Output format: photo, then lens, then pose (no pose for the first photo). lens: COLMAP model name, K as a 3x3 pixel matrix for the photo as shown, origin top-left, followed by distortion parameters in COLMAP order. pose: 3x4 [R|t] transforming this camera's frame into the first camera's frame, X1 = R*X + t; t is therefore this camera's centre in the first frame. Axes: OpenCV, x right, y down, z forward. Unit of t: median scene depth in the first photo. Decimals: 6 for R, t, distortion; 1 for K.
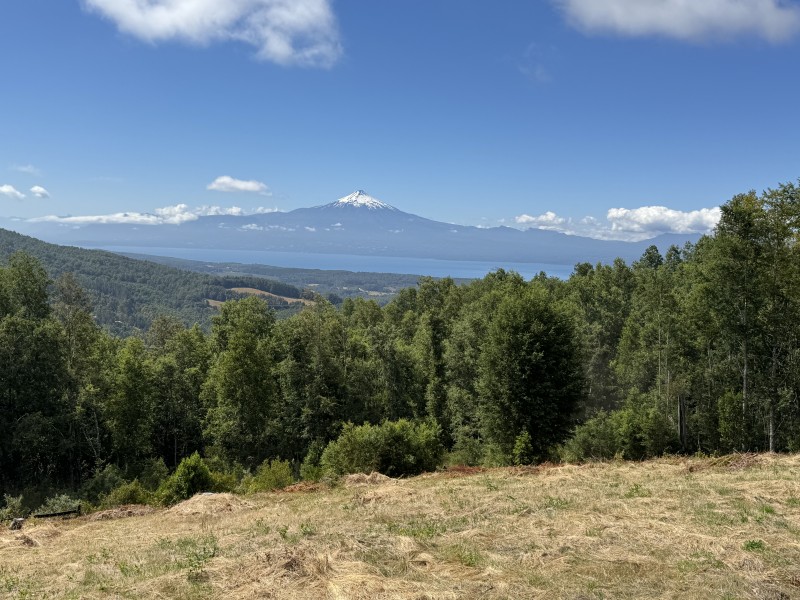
lens RADIAL K [[862.8, 0, 410.1], [0, 862.8, 302.8], [0, 0, 1]] dist [0.209022, -0.463159]
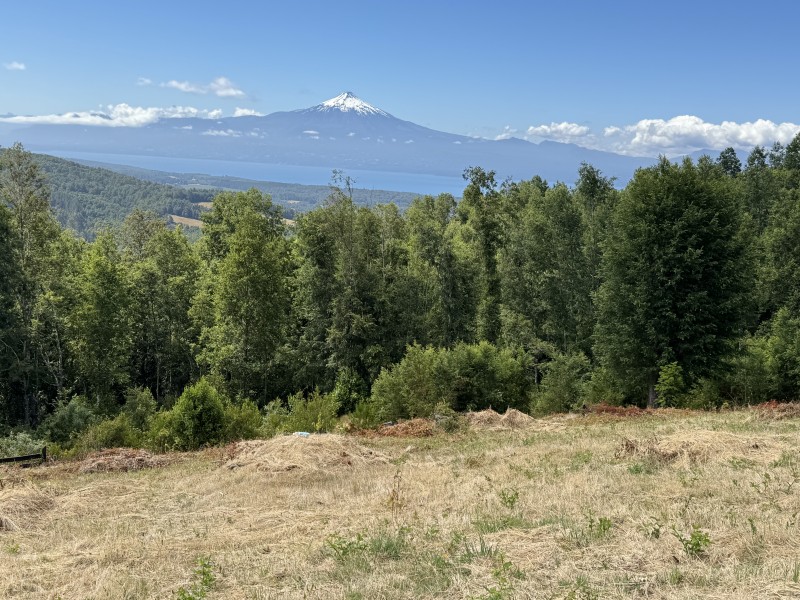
lens RADIAL K [[992.9, 0, 400.0], [0, 992.9, 300.0], [0, 0, 1]] dist [0.227758, -0.469424]
pose [[0.999785, 0.020531, -0.002958, -0.059530], [-0.020252, 0.996982, 0.074943, 0.029359], [0.004488, -0.074867, 0.997183, 0.130414]]
